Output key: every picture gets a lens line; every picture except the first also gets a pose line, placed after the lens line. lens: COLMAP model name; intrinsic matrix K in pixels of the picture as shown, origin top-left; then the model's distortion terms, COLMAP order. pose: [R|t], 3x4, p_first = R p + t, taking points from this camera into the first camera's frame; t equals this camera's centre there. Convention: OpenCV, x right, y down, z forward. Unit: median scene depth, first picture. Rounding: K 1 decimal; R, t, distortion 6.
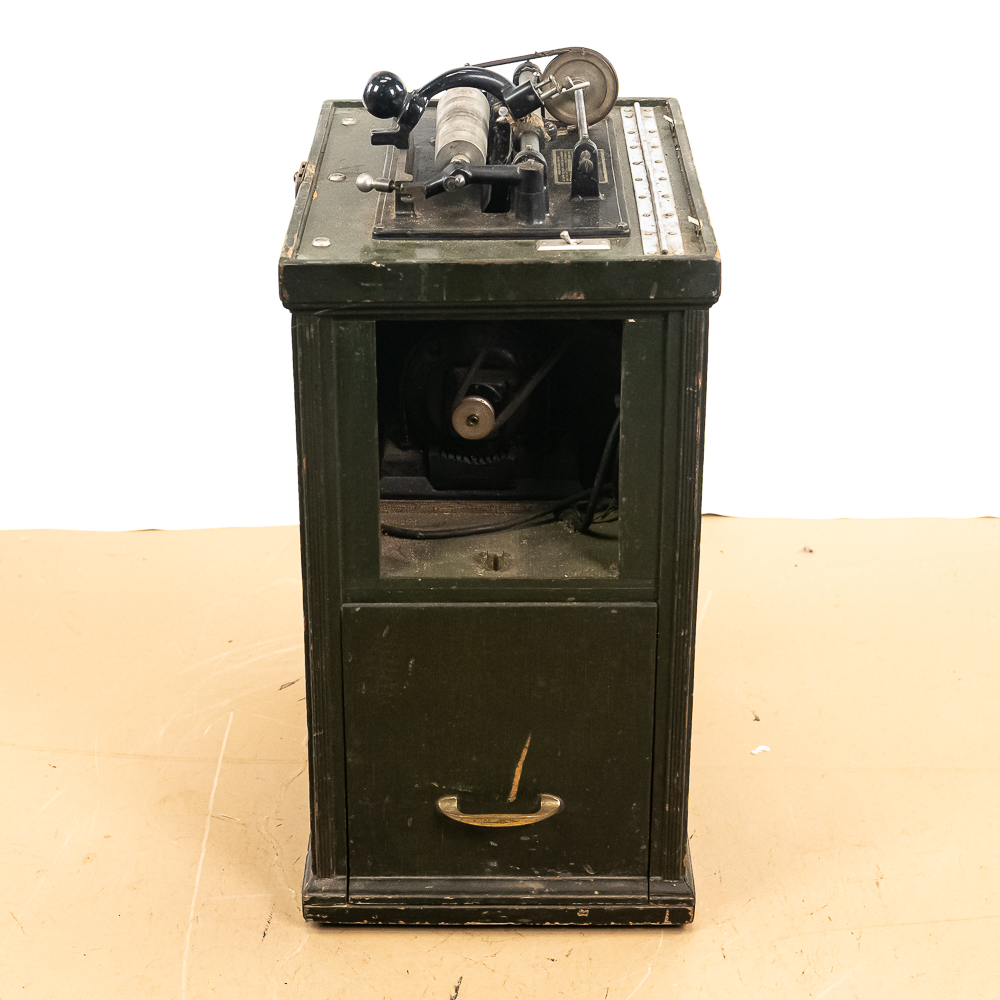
lens RADIAL K [[2163.7, 0, 500.0], [0, 2163.7, 500.0], [0, 0, 1]] dist [0.008971, 0.096109]
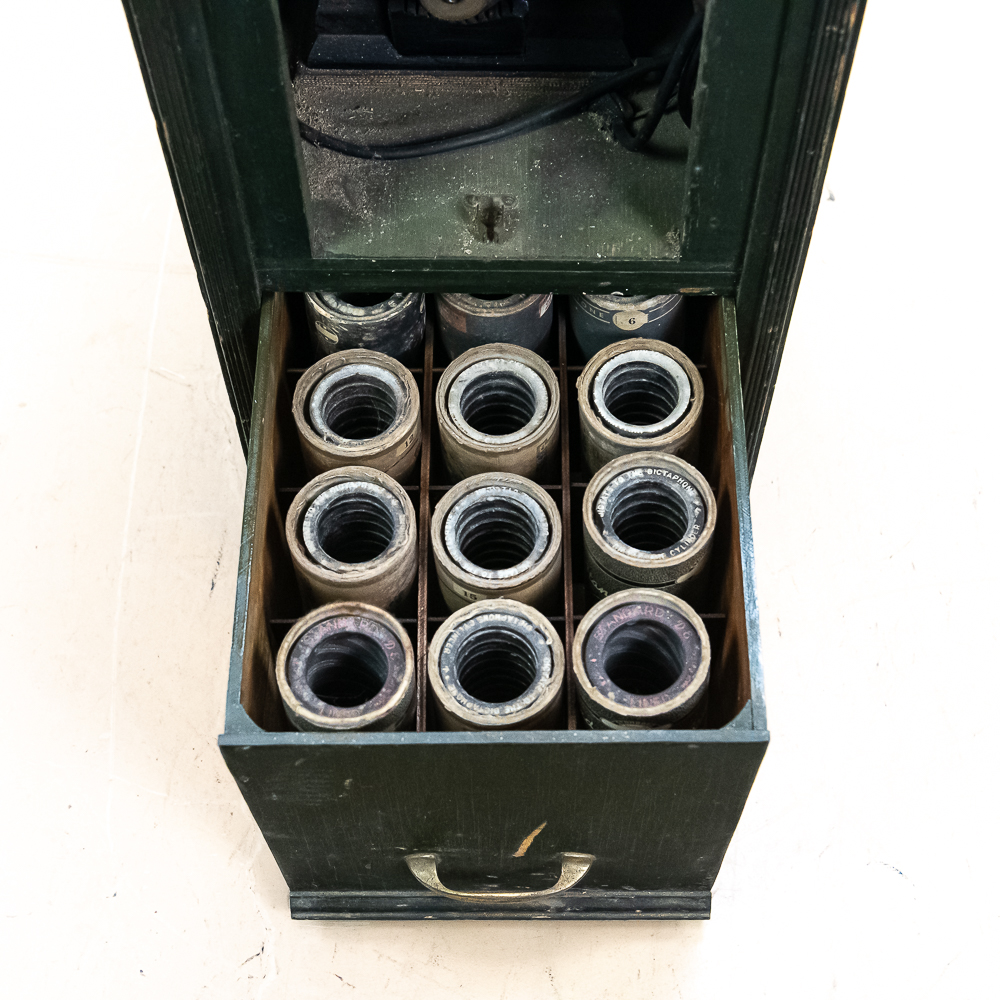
lens RADIAL K [[1590.2, 0, 500.0], [0, 1590.2, 500.0], [0, 0, 1]] dist [-0.009776, -0.019480]
pose [[0.999785, 0.008979, -0.018714, 0.010381], [0.003268, 0.822259, 0.569104, -0.174641], [0.020497, -0.569043, 0.822052, 0.562240]]
